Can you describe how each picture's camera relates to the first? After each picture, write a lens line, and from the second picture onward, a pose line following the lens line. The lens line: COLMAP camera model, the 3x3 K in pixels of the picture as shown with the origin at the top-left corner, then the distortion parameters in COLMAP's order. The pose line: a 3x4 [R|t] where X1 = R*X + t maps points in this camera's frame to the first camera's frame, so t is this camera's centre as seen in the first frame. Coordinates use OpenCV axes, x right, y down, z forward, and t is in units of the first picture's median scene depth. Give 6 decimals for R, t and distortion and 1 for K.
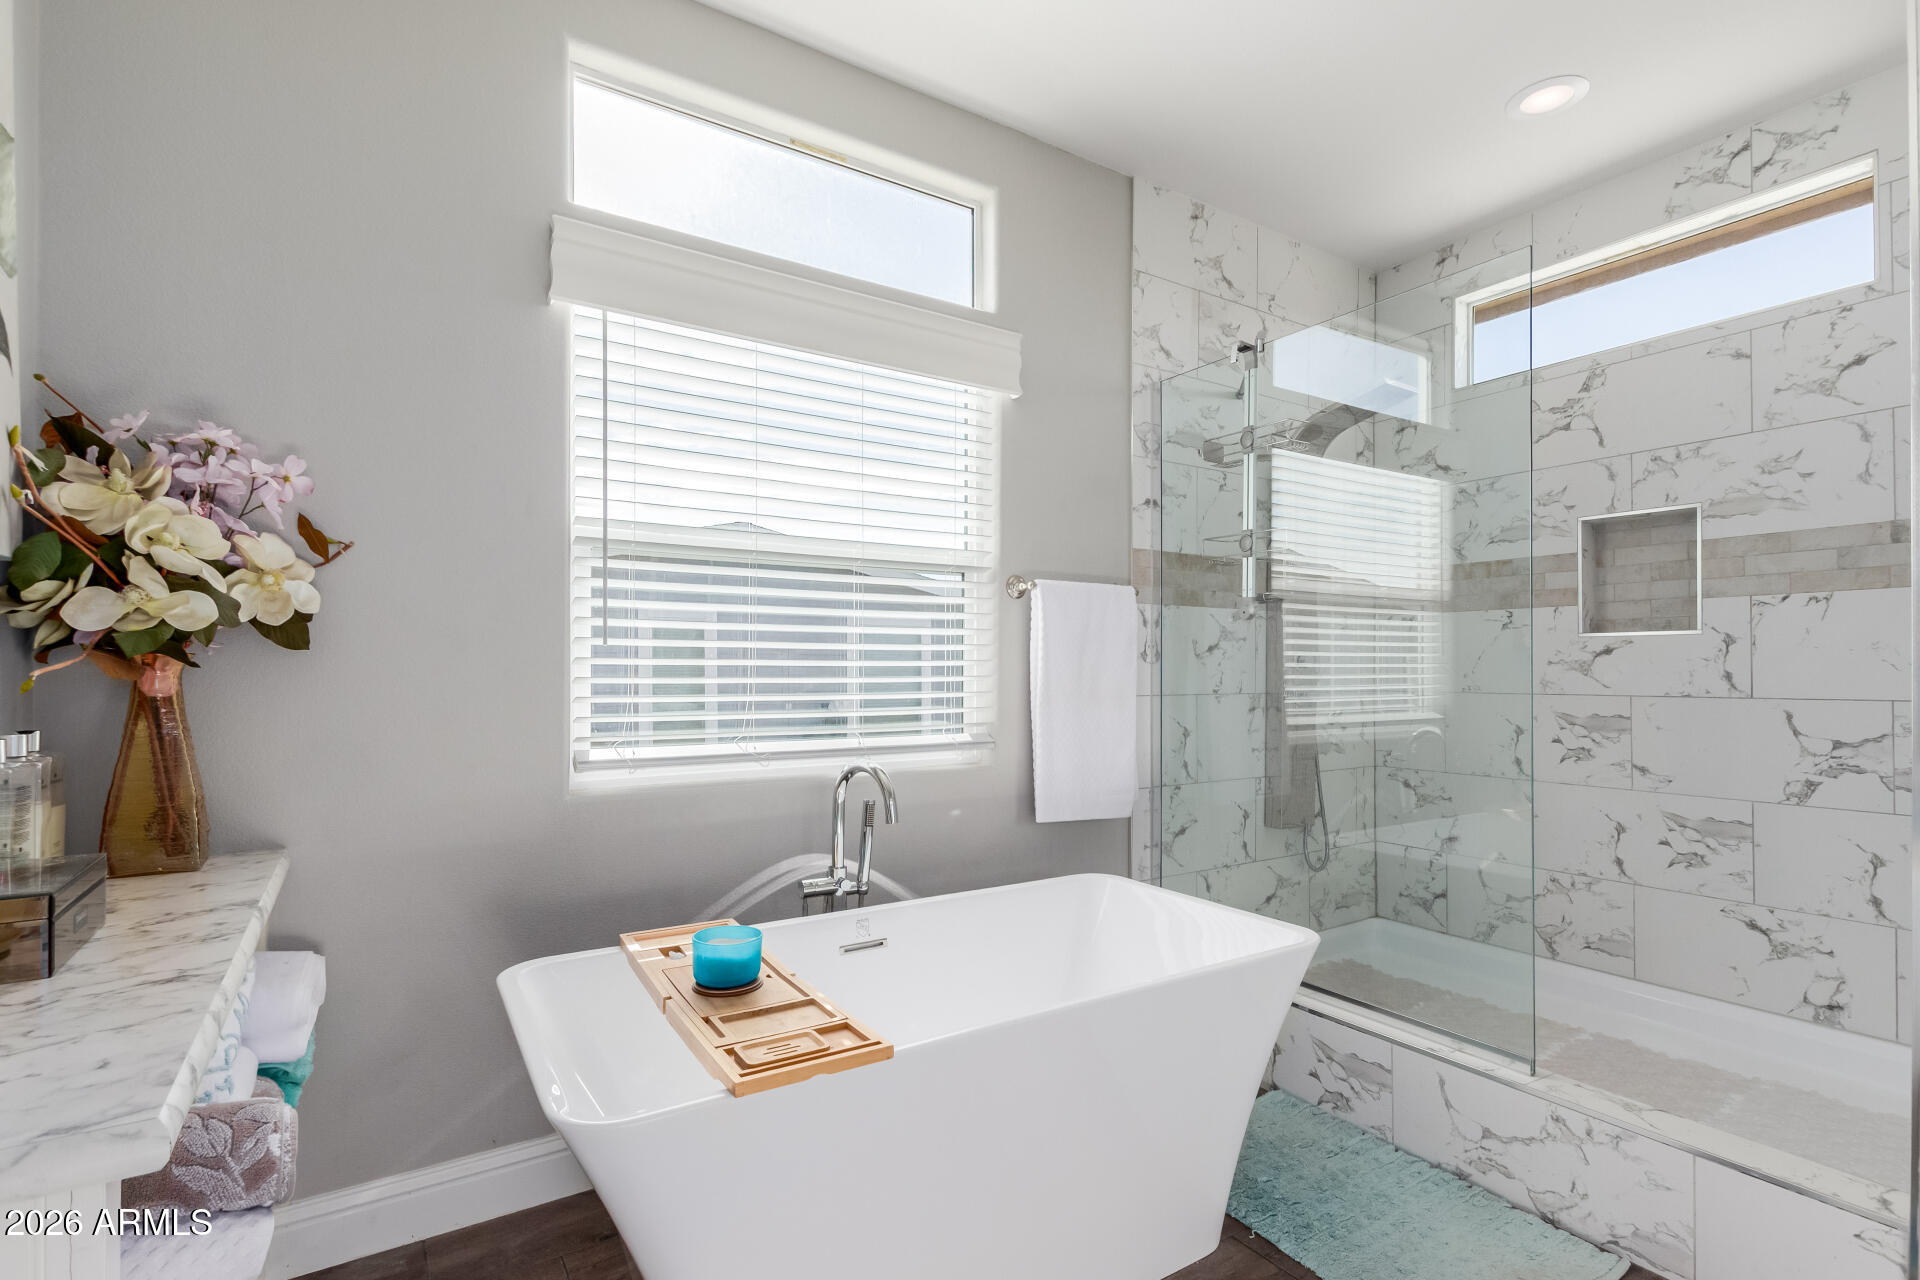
lens RADIAL K [[900.6, 0, 967.7], [0, 900.6, 649.7], [0, 0, 1]] dist [0.001099, -0.001016]
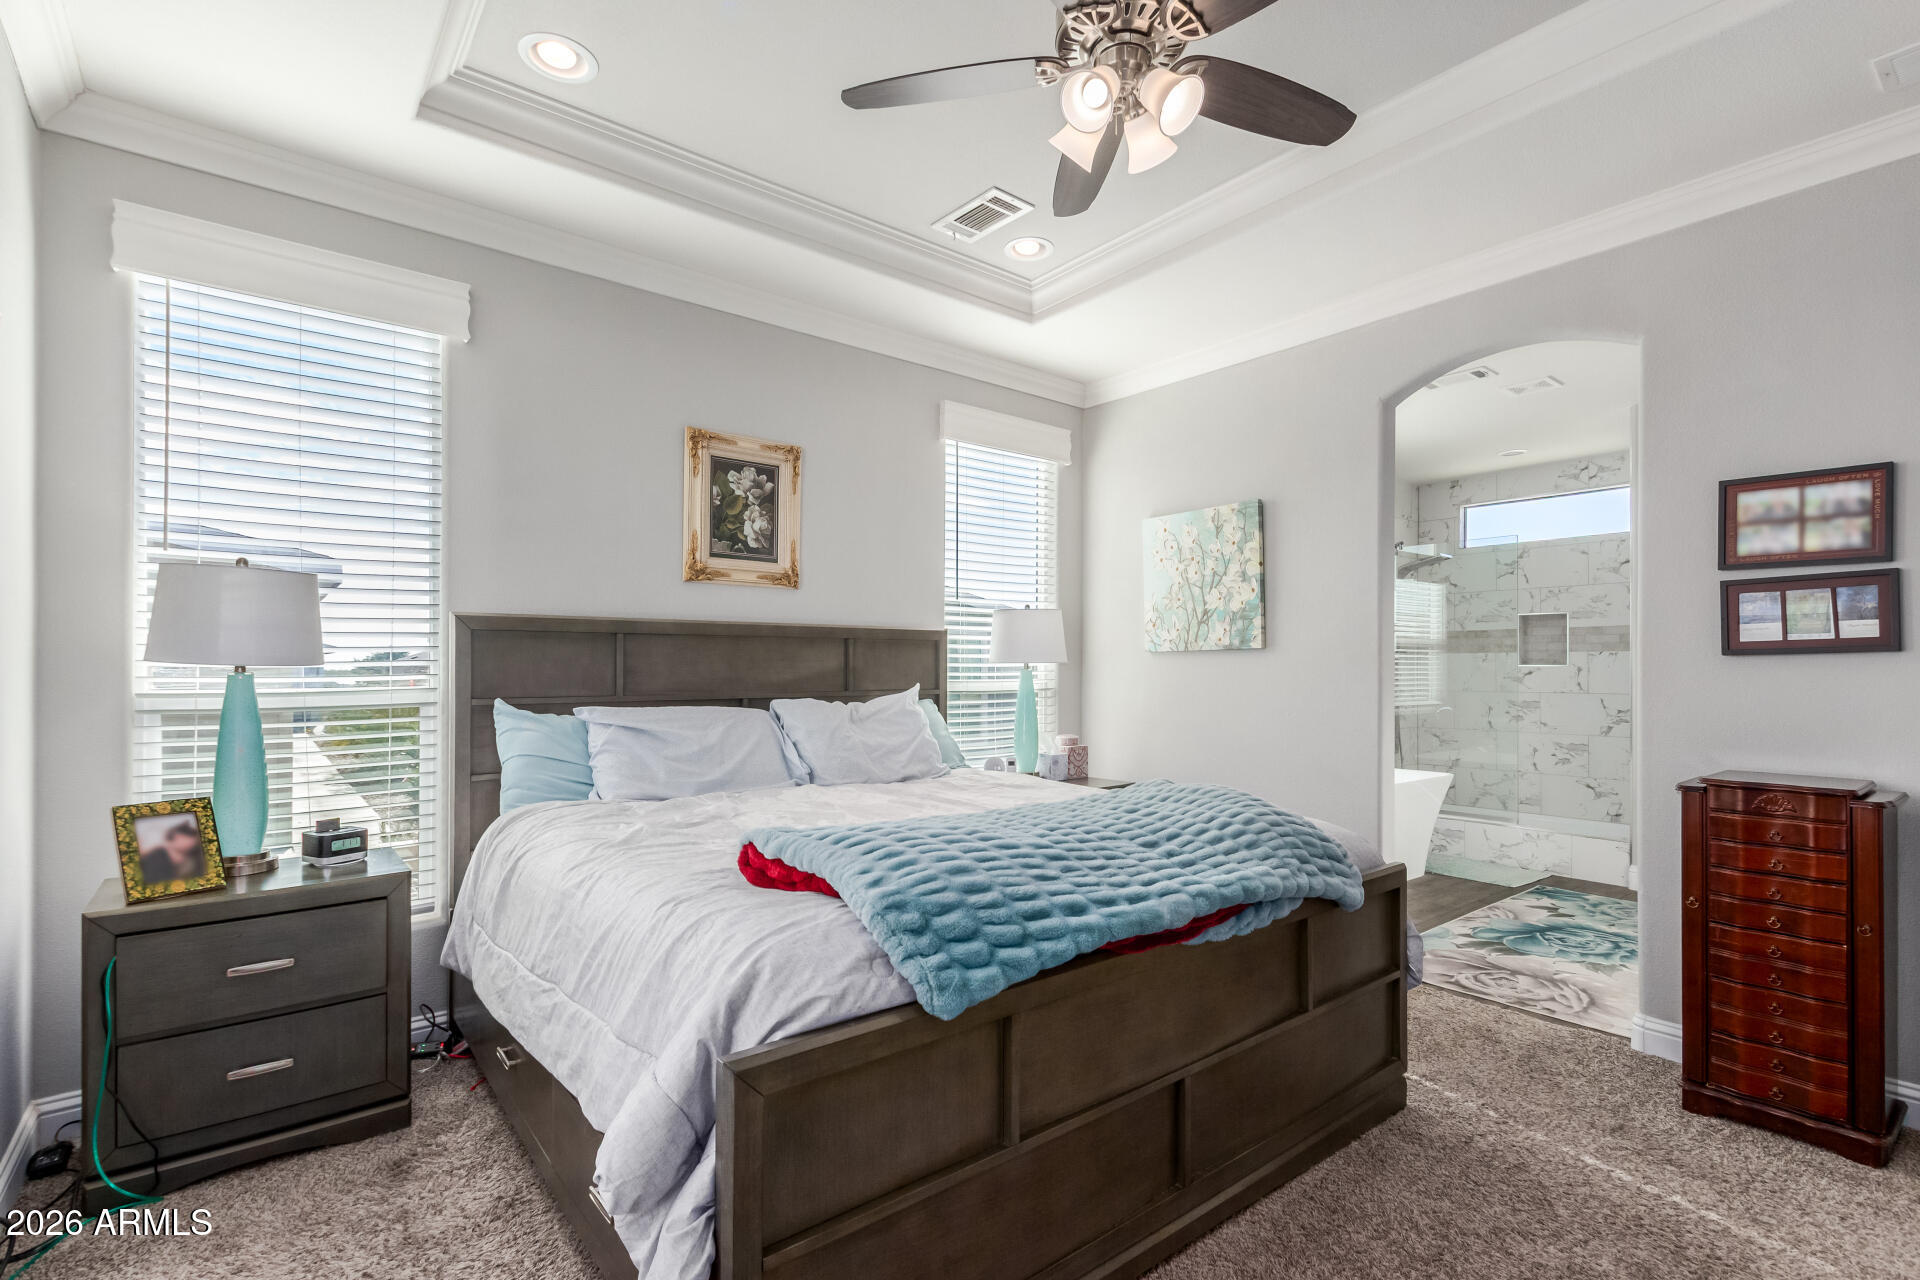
lens RADIAL K [[900.6, 0, 956.2], [0, 900.6, 659.2], [0, 0, 1]] dist [0.001099, -0.001016]
pose [[0.994343, 0.000892, 0.106216, -1.002791], [-0.001185, 0.999996, 0.002699, -0.038764], [-0.106213, -0.002810, 0.994339, -1.144306]]
